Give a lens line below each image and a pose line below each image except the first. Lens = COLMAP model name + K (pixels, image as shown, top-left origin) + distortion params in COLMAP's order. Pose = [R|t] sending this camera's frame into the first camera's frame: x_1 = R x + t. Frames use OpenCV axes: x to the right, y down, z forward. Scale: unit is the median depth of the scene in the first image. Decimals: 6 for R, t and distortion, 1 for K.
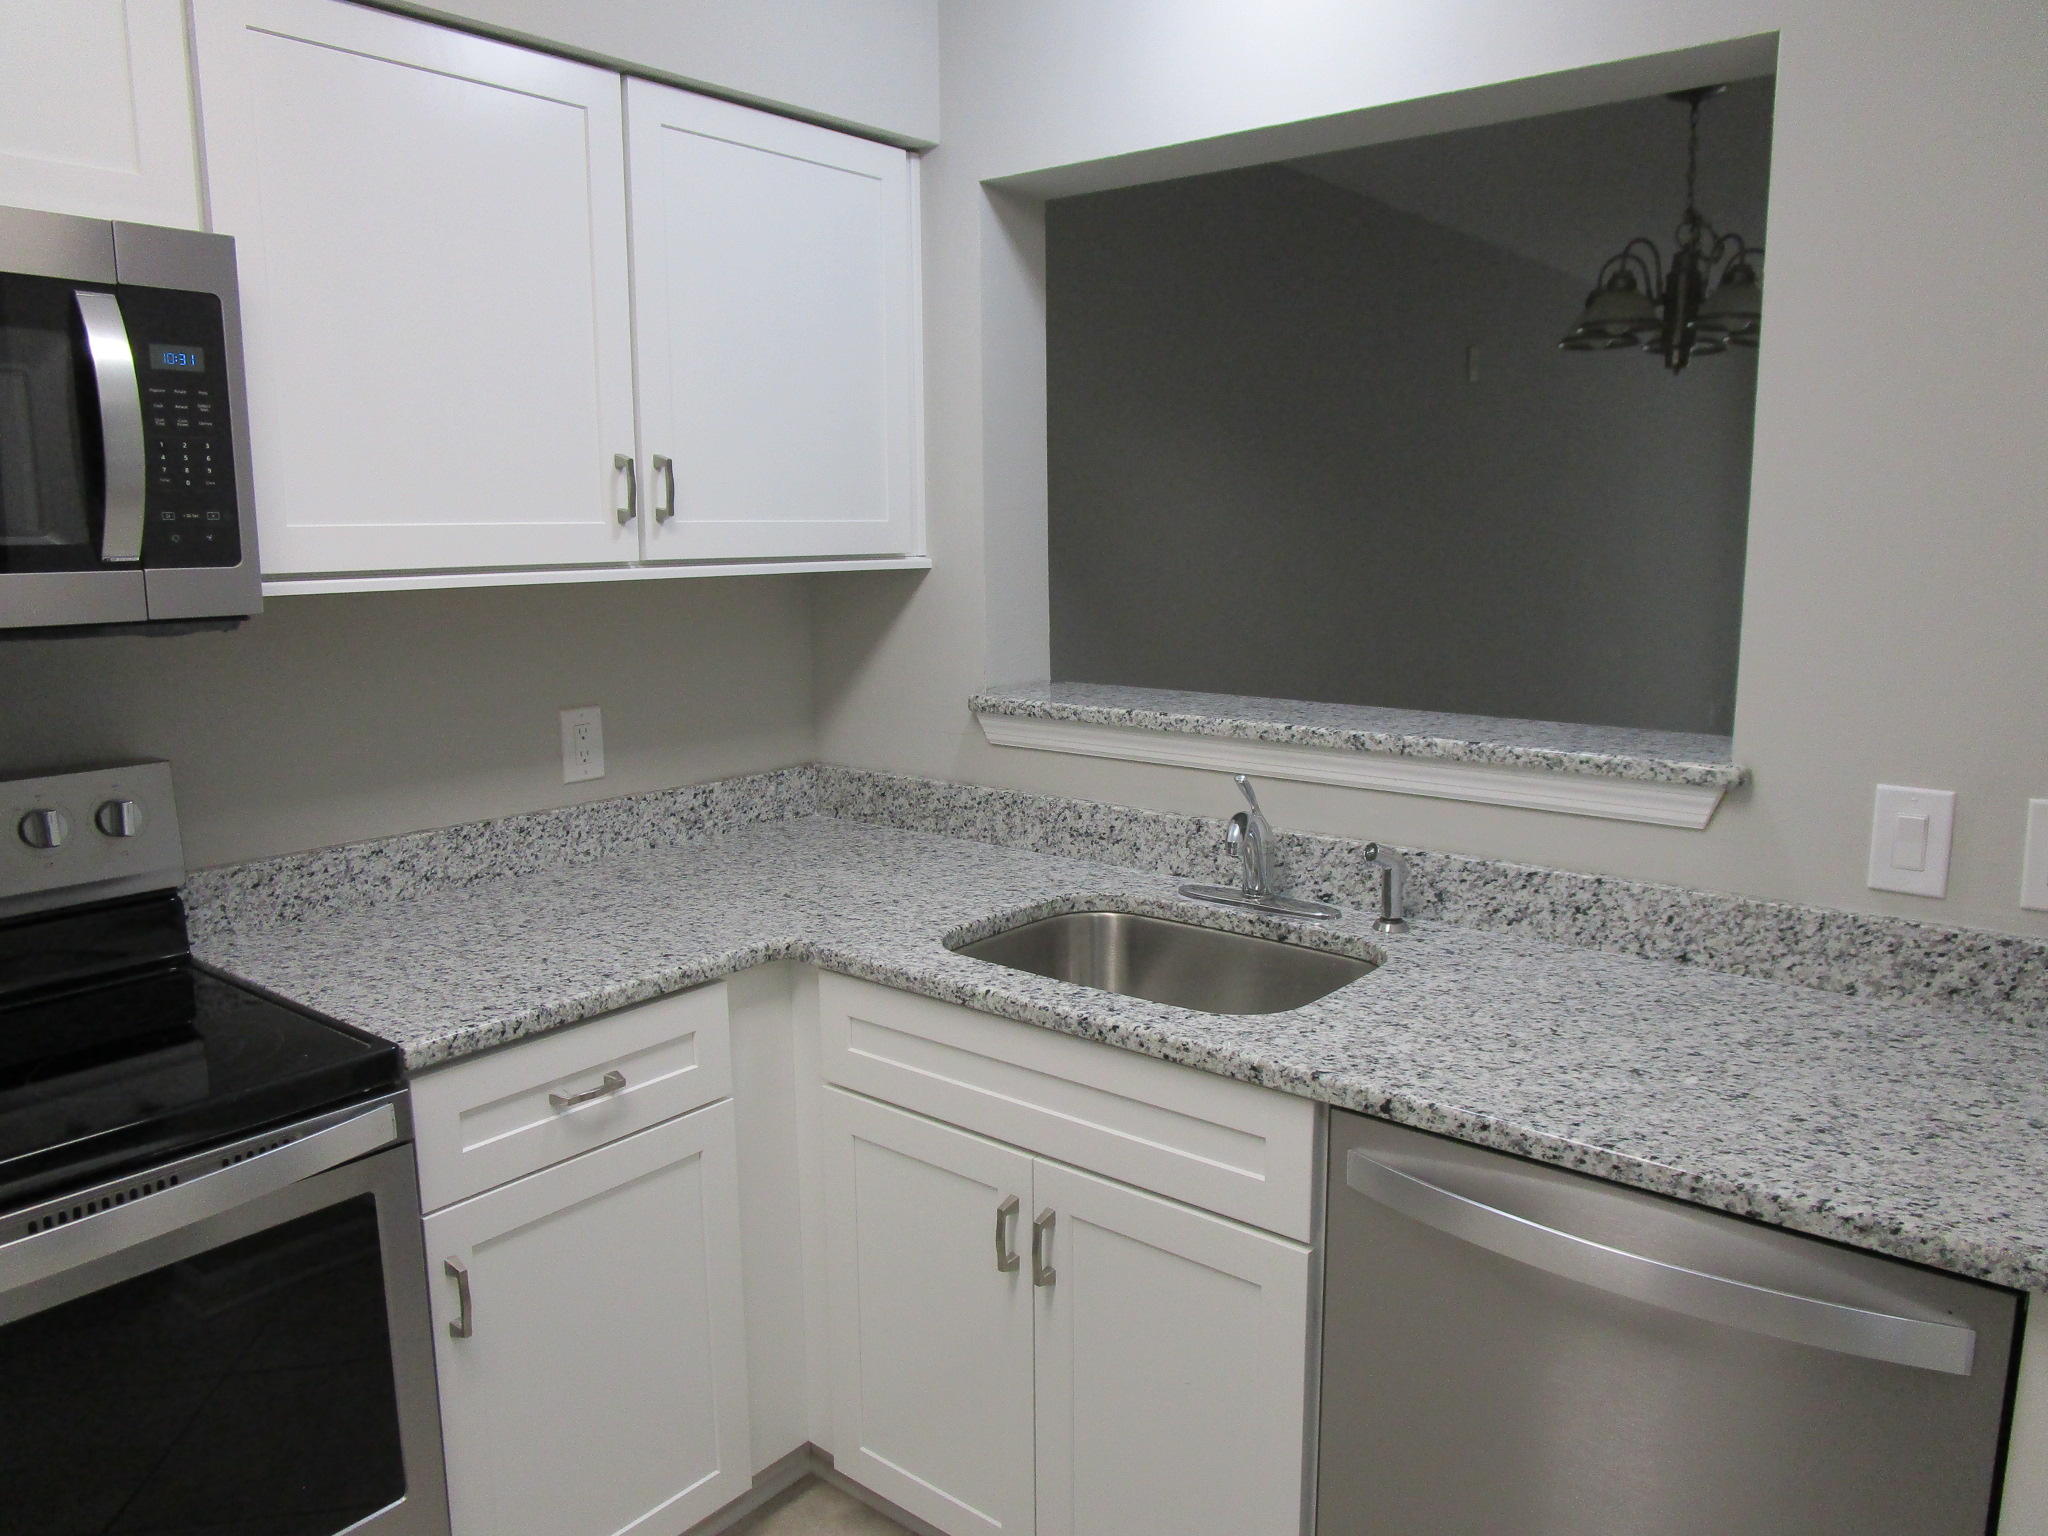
lens RADIAL K [[1443.6, 0, 1016.0], [0, 1443.6, 758.2], [0, 0, 1]] dist [-0.033735, -0.003797]
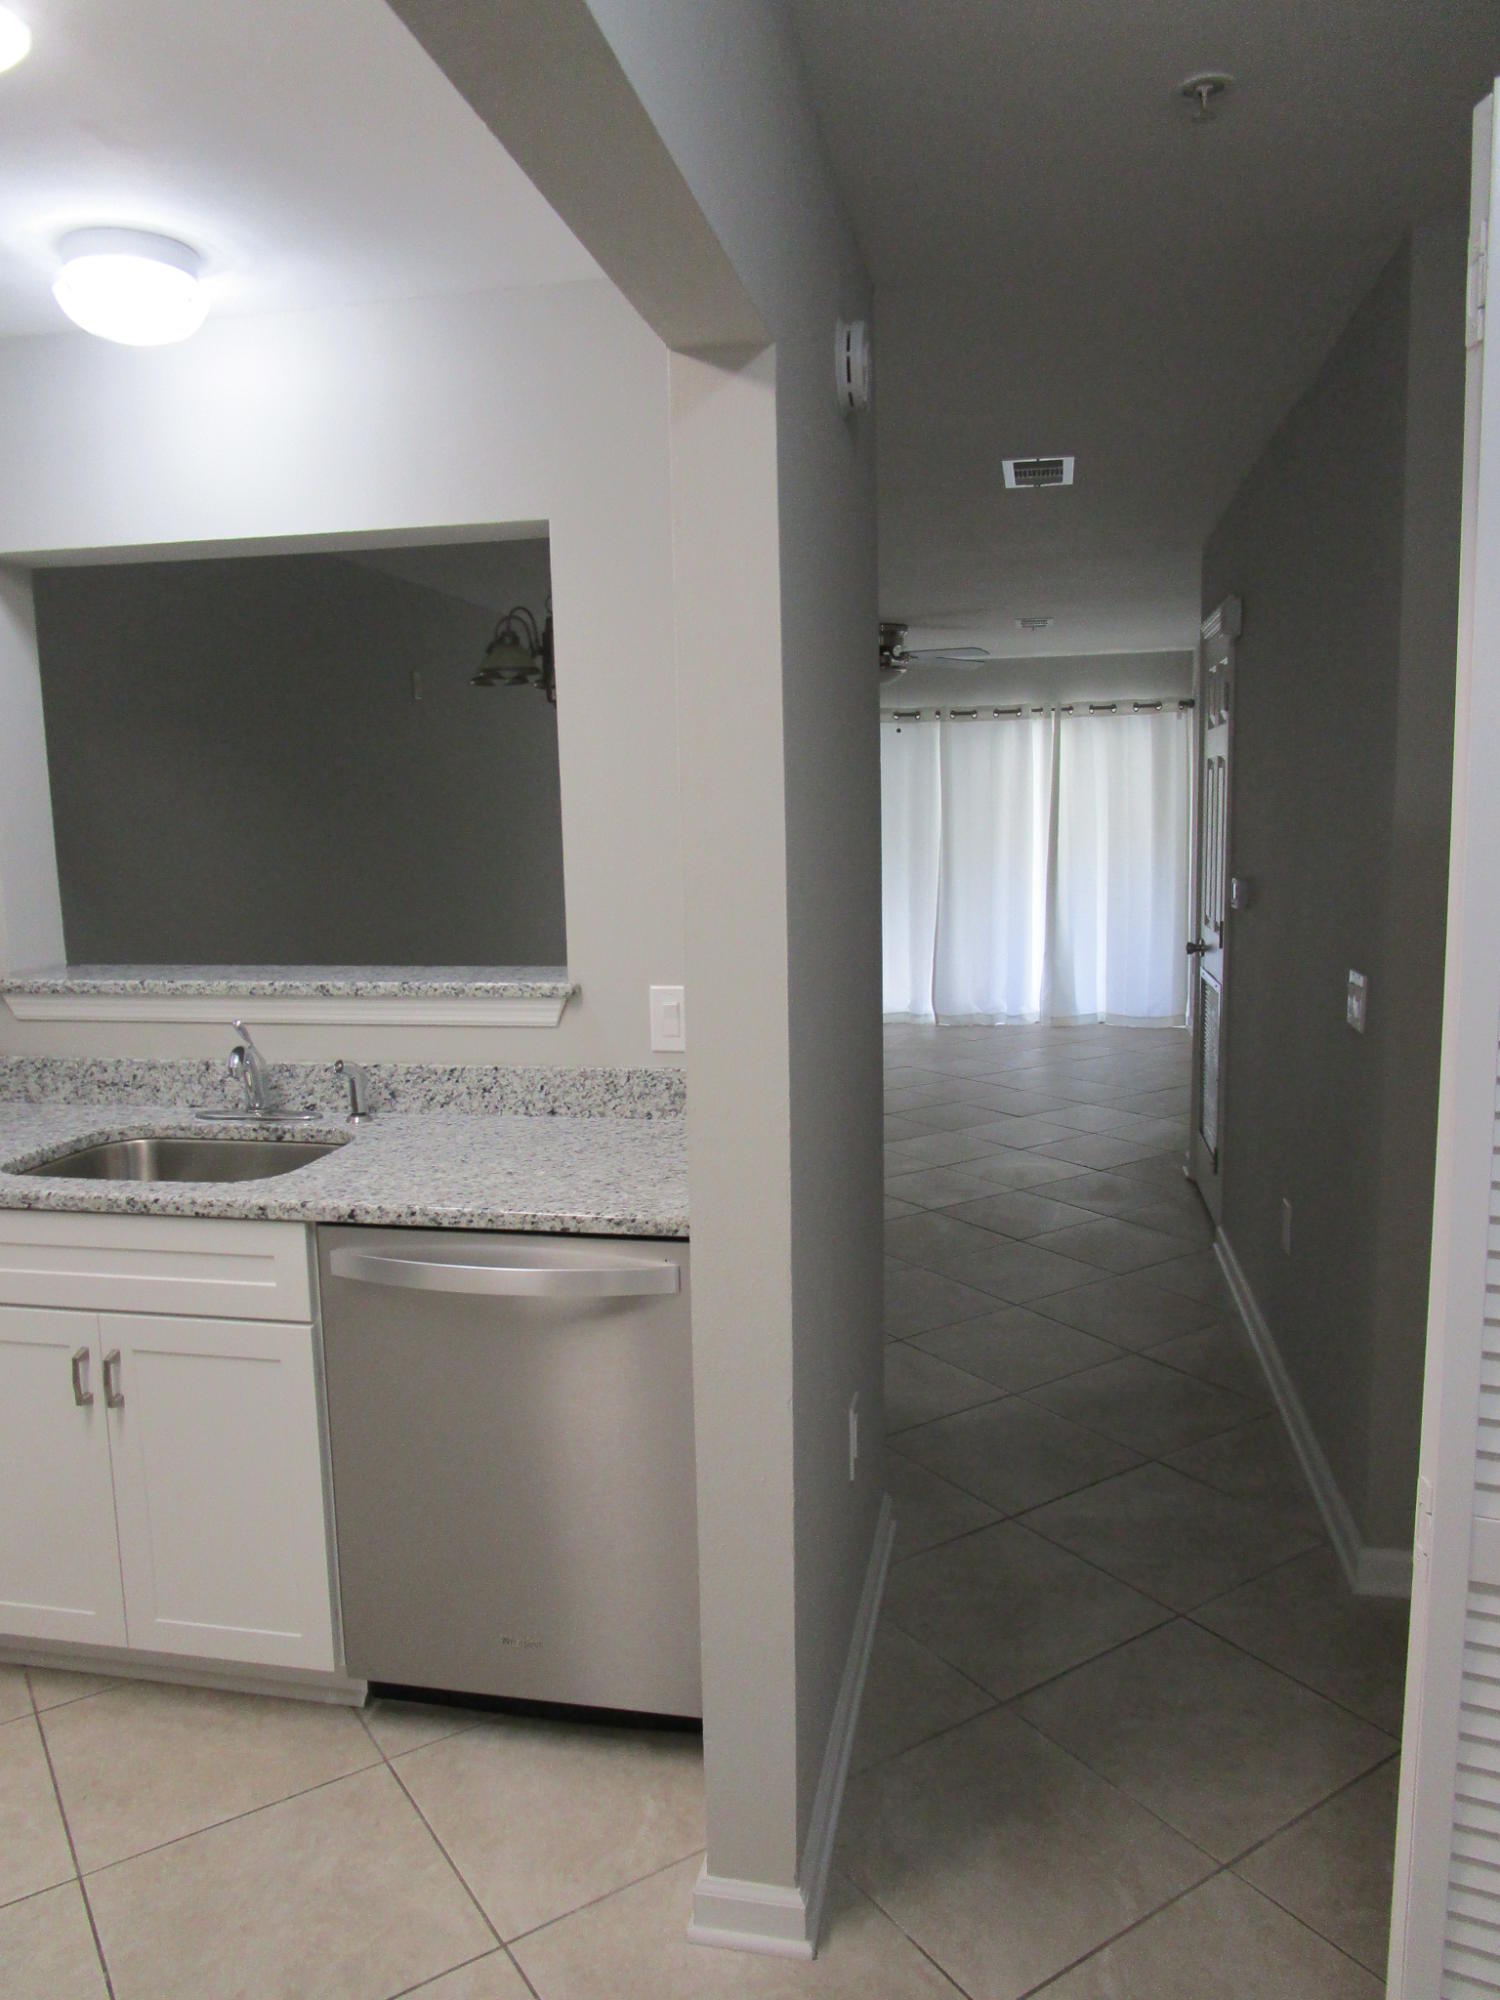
lens RADIAL K [[1451.5, 0, 745.7], [0, 1451.5, 991.4], [0, 0, 1]] dist [0.001875, 0.003616]
pose [[0.881095, -0.076998, 0.466629, -0.057192], [0.093270, 0.995570, -0.011836, 0.046267], [-0.463650, 0.053951, 0.884374, -0.430317]]
